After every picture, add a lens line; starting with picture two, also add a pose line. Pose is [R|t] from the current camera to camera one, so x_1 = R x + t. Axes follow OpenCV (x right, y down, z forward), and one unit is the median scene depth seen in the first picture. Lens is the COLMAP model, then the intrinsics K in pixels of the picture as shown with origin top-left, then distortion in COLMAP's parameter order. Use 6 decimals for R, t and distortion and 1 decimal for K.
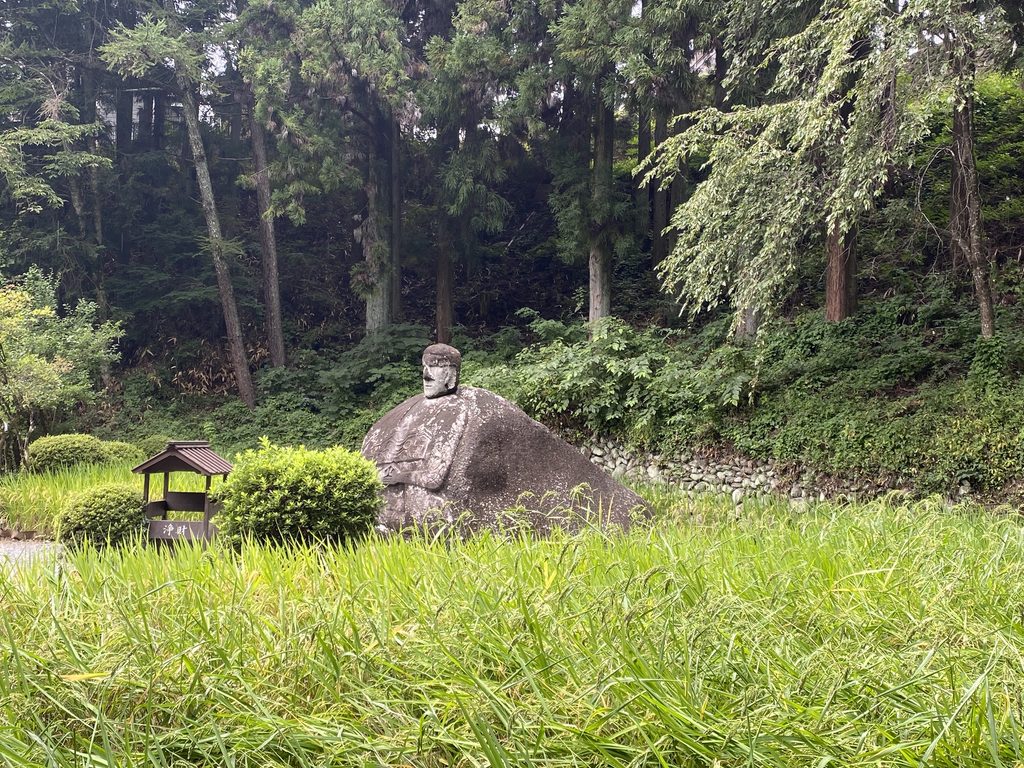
lens RADIAL K [[952.6, 0, 512.0], [0, 952.6, 384.0], [0, 0, 1]] dist [0.015698, -0.008255]
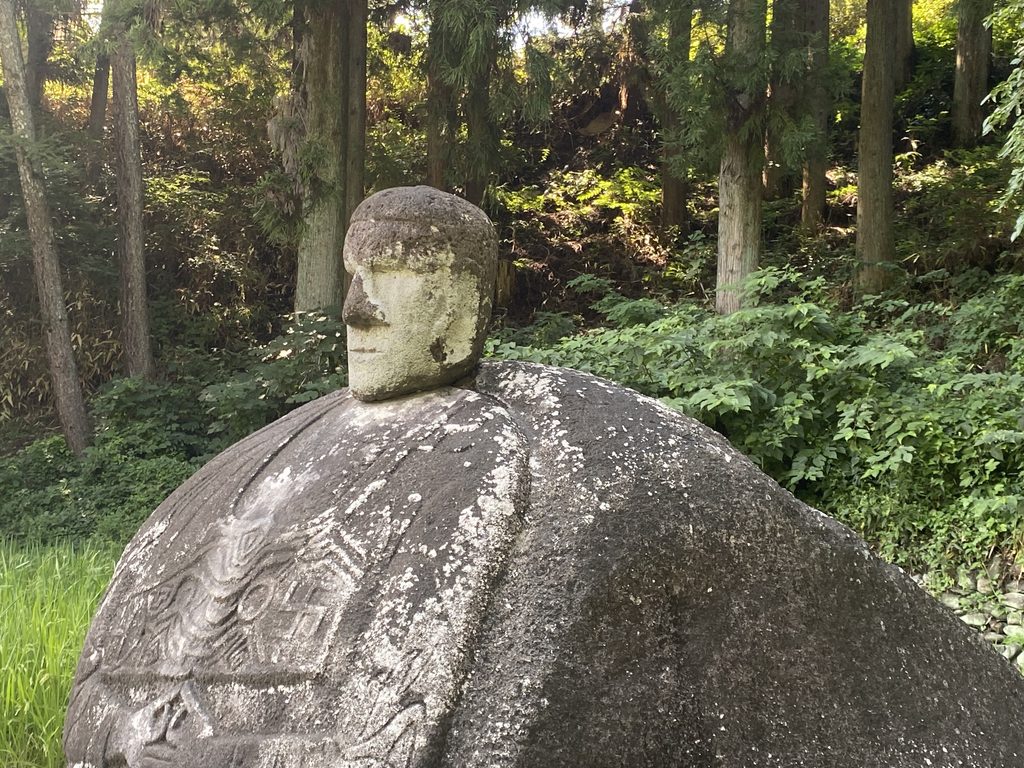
lens RADIAL K [[1347.0, 0, 512.0], [0, 1347.0, 384.0], [0, 0, 1]] dist [0.042333, -0.012307]
pose [[0.999630, 0.023909, -0.013001, -0.045417], [-0.024335, 0.999139, -0.033607, 0.021631], [0.012186, 0.033911, 0.999351, 0.661121]]
